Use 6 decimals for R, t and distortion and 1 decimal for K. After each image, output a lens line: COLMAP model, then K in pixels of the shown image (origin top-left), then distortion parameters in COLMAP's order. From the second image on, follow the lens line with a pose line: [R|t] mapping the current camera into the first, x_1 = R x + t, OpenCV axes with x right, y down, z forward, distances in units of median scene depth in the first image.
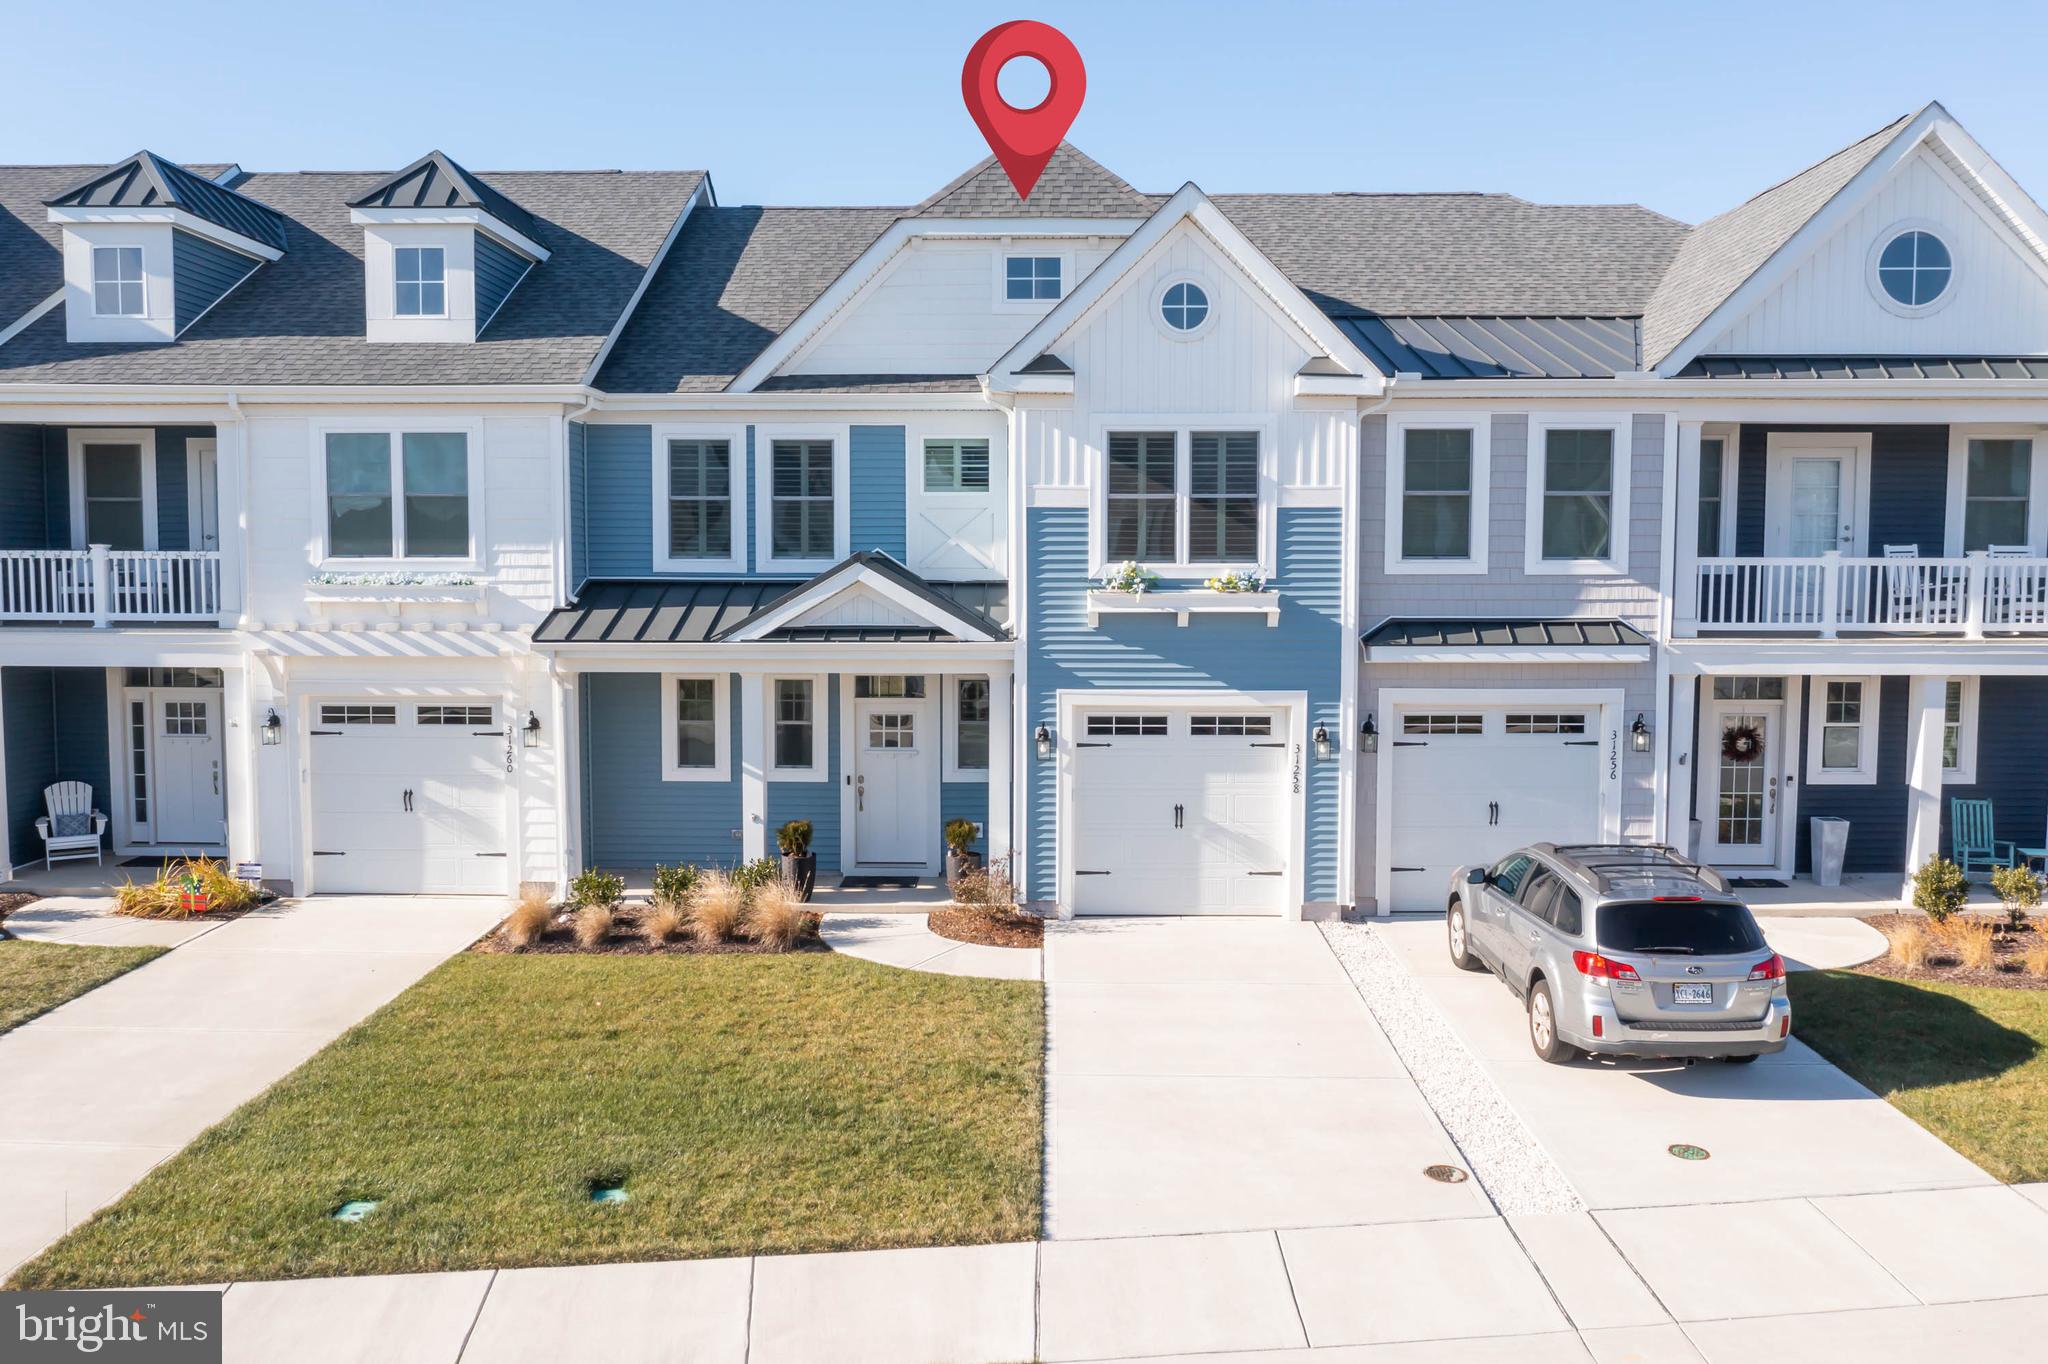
lens RADIAL K [[1572.1, 0, 1024.0], [0, 1572.1, 682.0], [0, 0, 1]] dist [-0.026065, 0.009431]
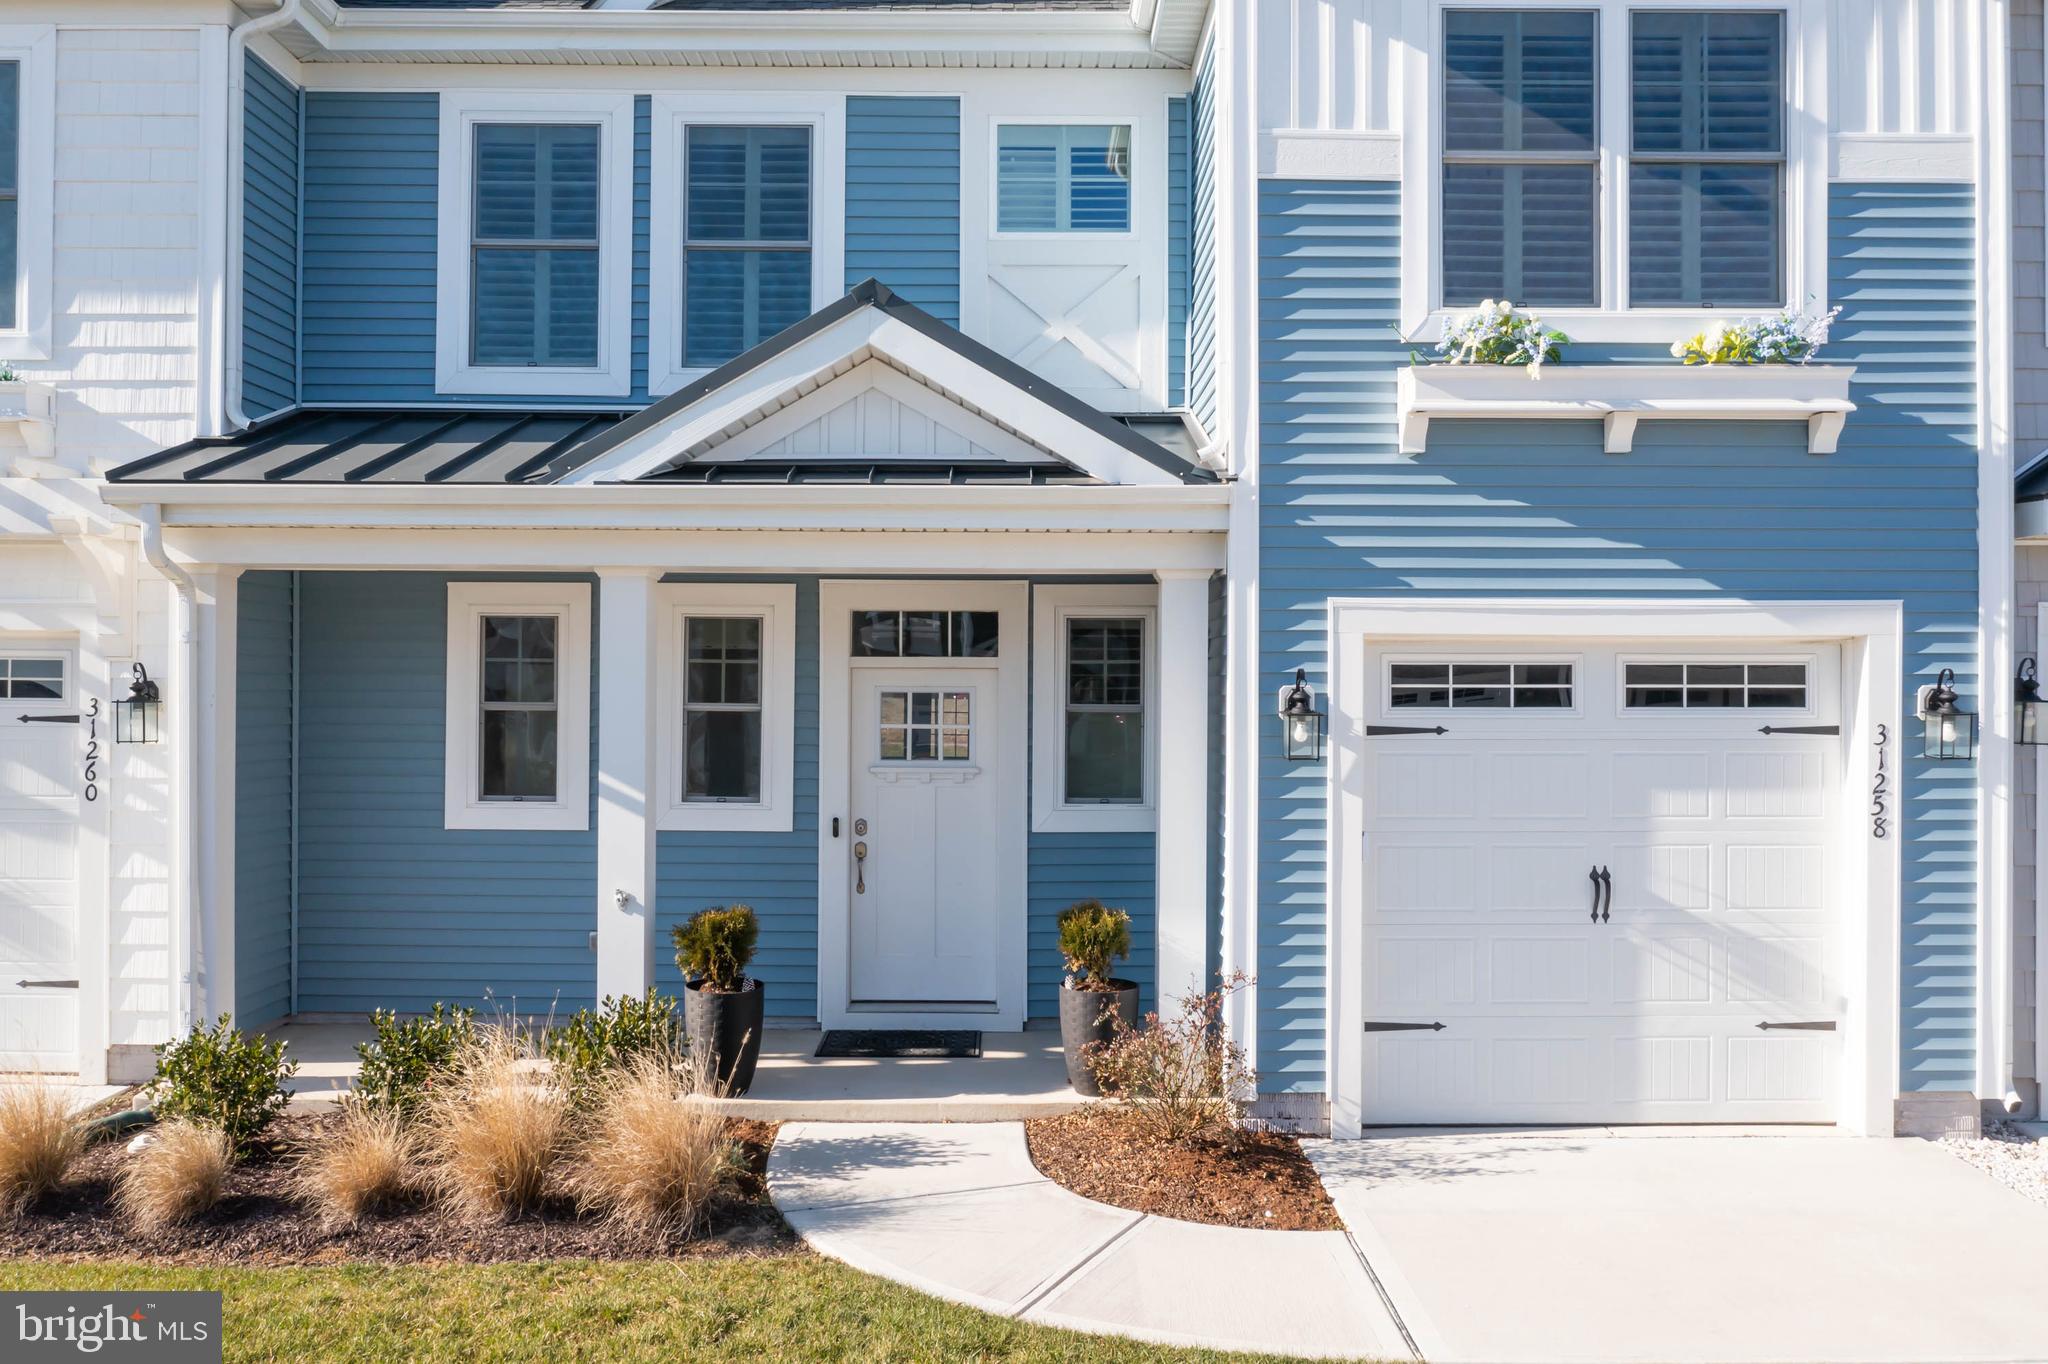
lens RADIAL K [[1634.4, 0, 1024.0], [0, 1634.4, 682.0], [0, 0, 1]] dist [-0.032754, 0.002698]
pose [[0.999839, 0.001748, 0.017857, -0.068507], [-0.000469, 0.997451, -0.071348, 0.058250], [-0.017936, 0.071328, 0.997292, 0.542251]]
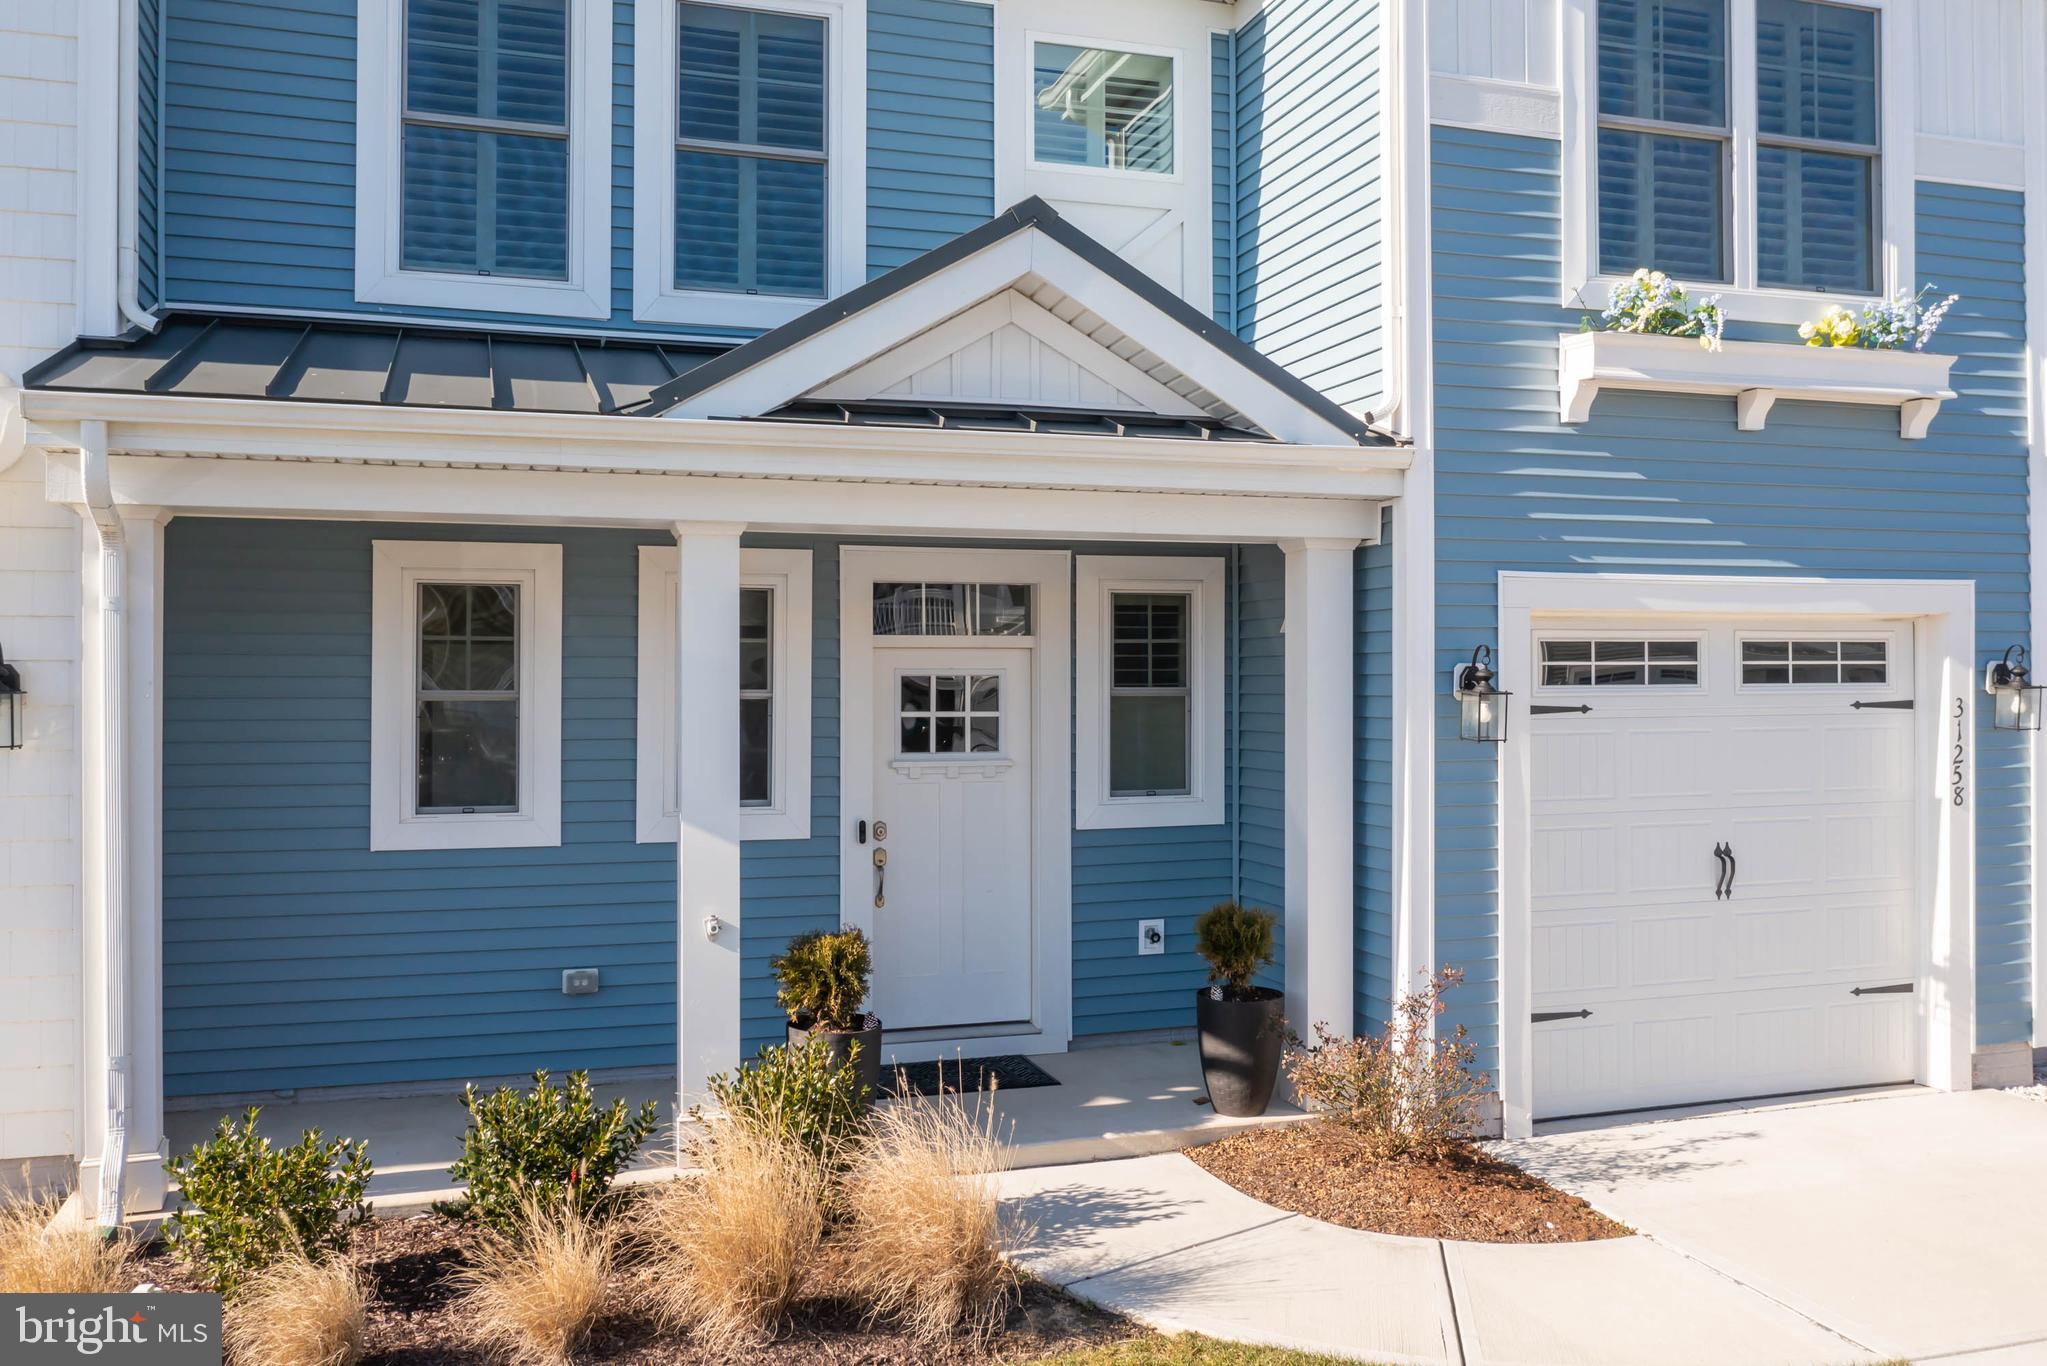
lens RADIAL K [[1695.6, 0, 1075.6], [0, 1695.6, 666.0], [0, 0, 1]] dist [-0.025865, 0.008807]
pose [[0.944538, -0.002217, 0.328394, -0.222026], [0.027283, 0.997050, -0.071742, 0.056762], [-0.327266, 0.076722, 0.941813, 0.605727]]
